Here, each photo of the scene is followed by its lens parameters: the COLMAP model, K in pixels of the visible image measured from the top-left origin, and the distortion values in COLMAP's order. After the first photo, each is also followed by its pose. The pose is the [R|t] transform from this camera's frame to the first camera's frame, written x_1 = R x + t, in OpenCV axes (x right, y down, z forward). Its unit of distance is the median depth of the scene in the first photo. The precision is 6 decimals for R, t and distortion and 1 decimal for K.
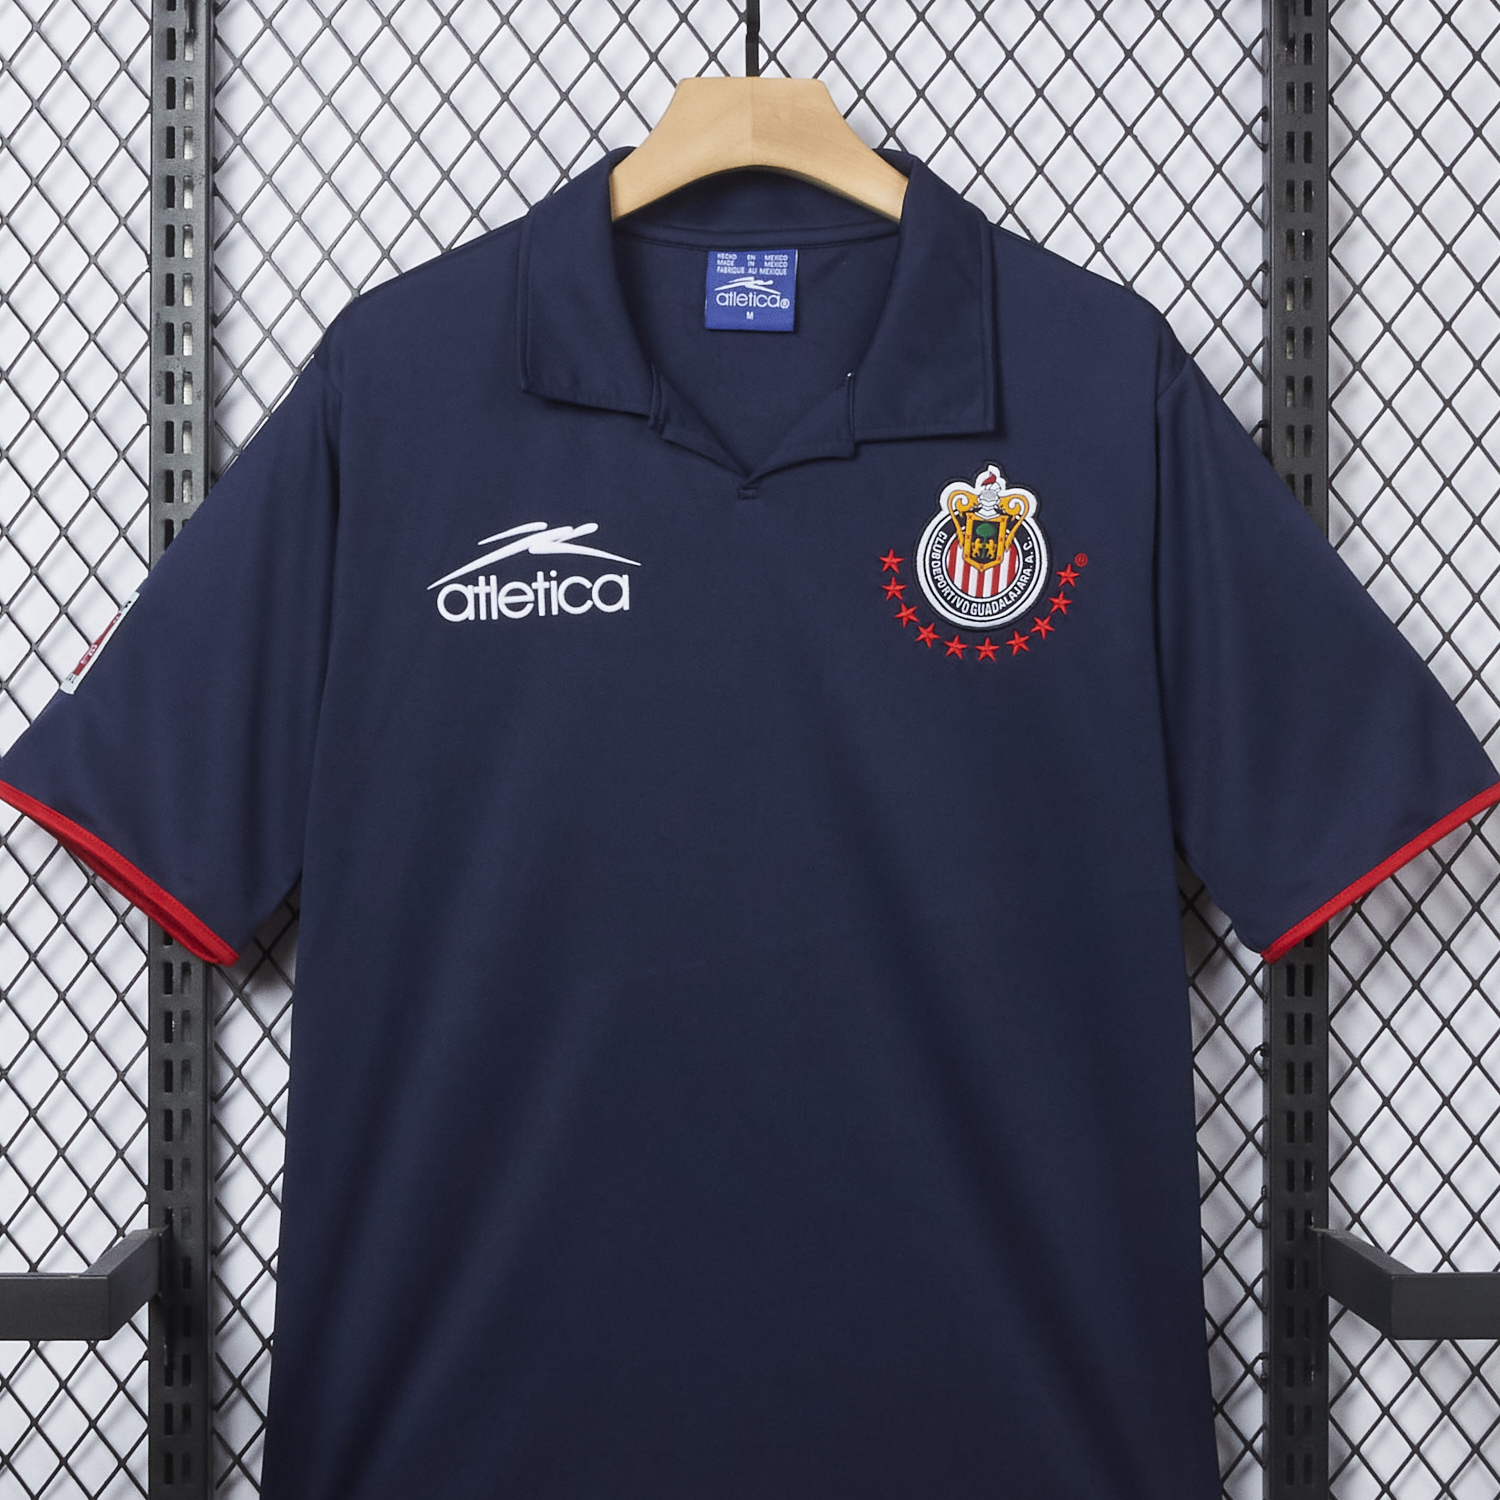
lens RADIAL K [[4137.1, 0, 737.3], [0, 4137.1, 757.8], [0, 0, 1]] dist [-0.082426, 0.000000]
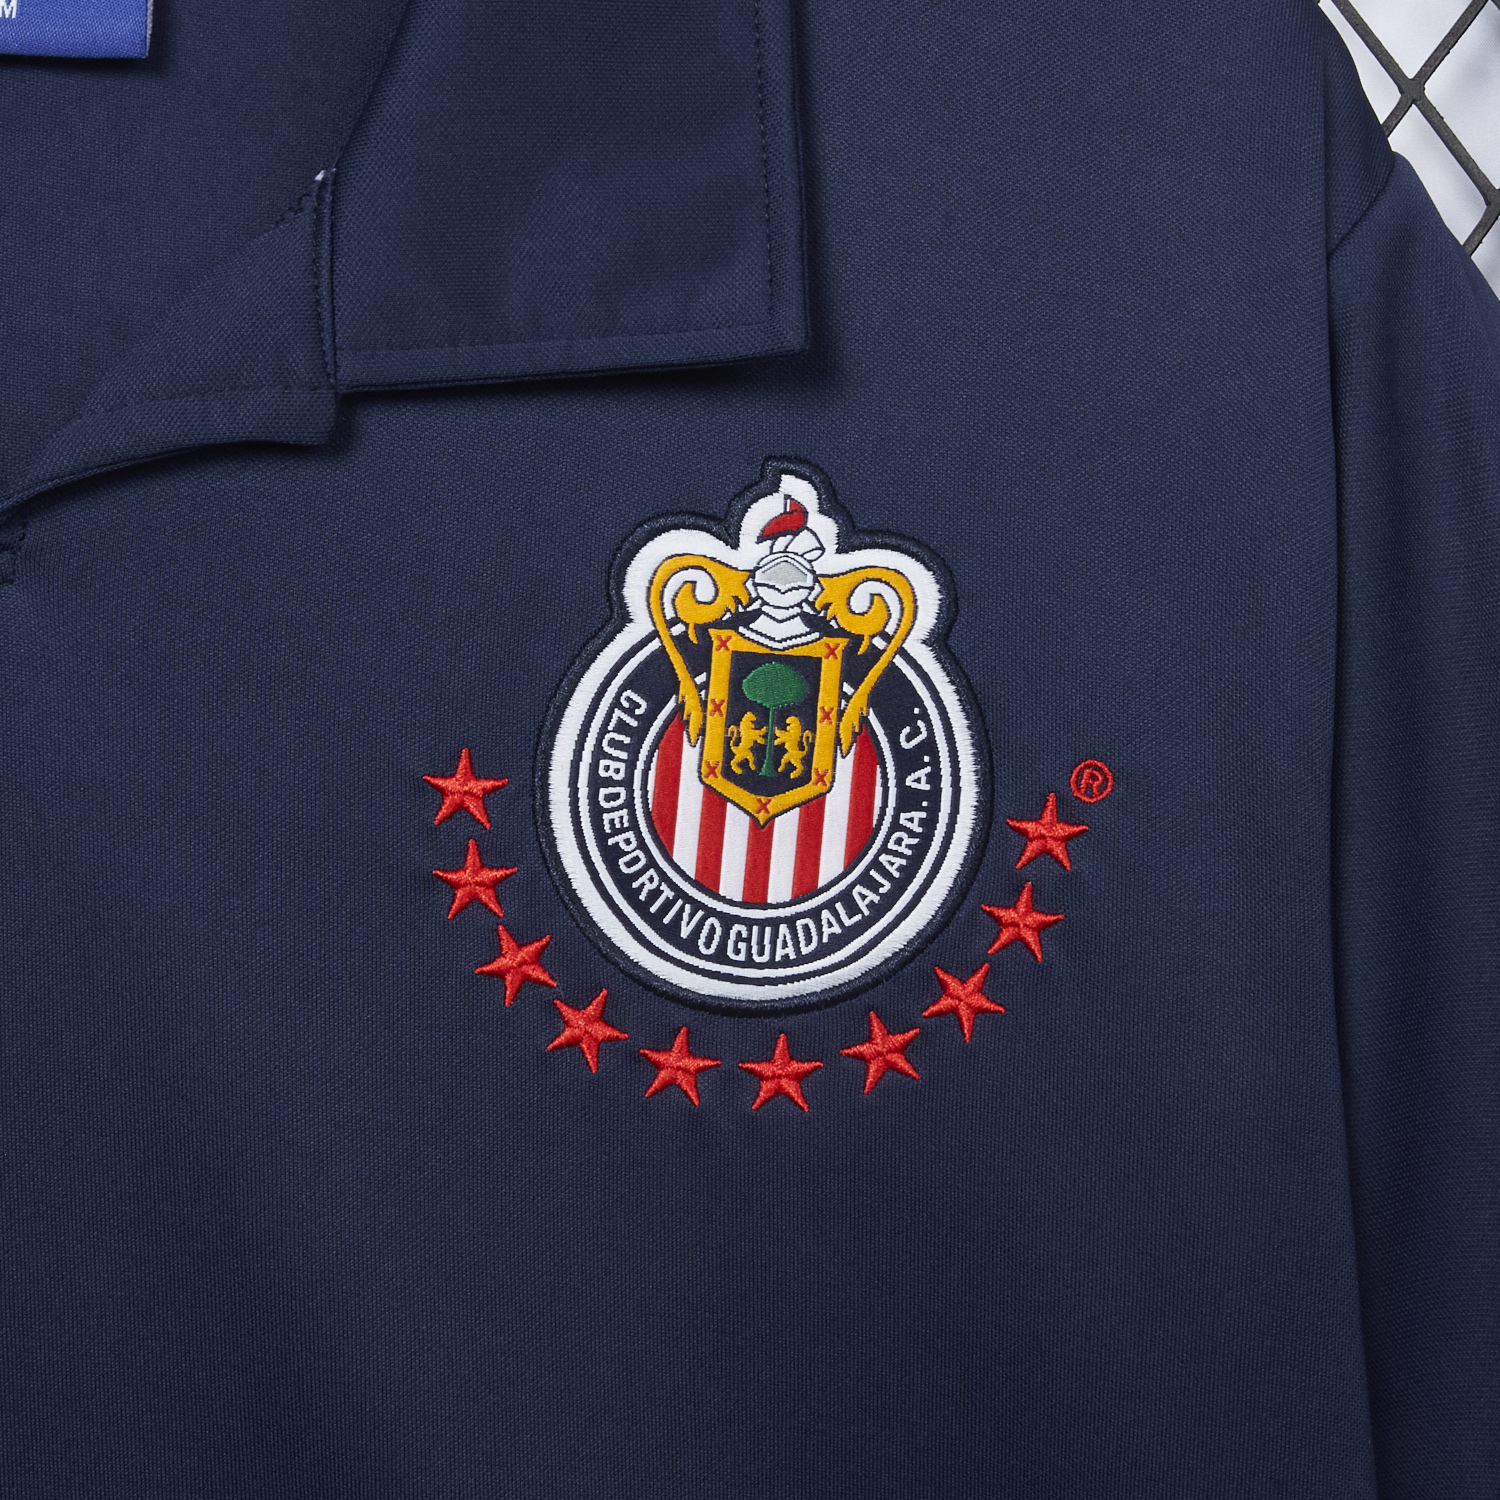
lens RADIAL K [[2380.5, 0, 750.6], [0, 2380.5, 754.0], [0, 0, 1]] dist [0.005253, 0.000000]
pose [[0.986786, -0.007270, 0.161865, 0.029789], [0.012691, 0.999392, -0.032482, -0.044241], [-0.161530, 0.034107, 0.986278, 0.826658]]
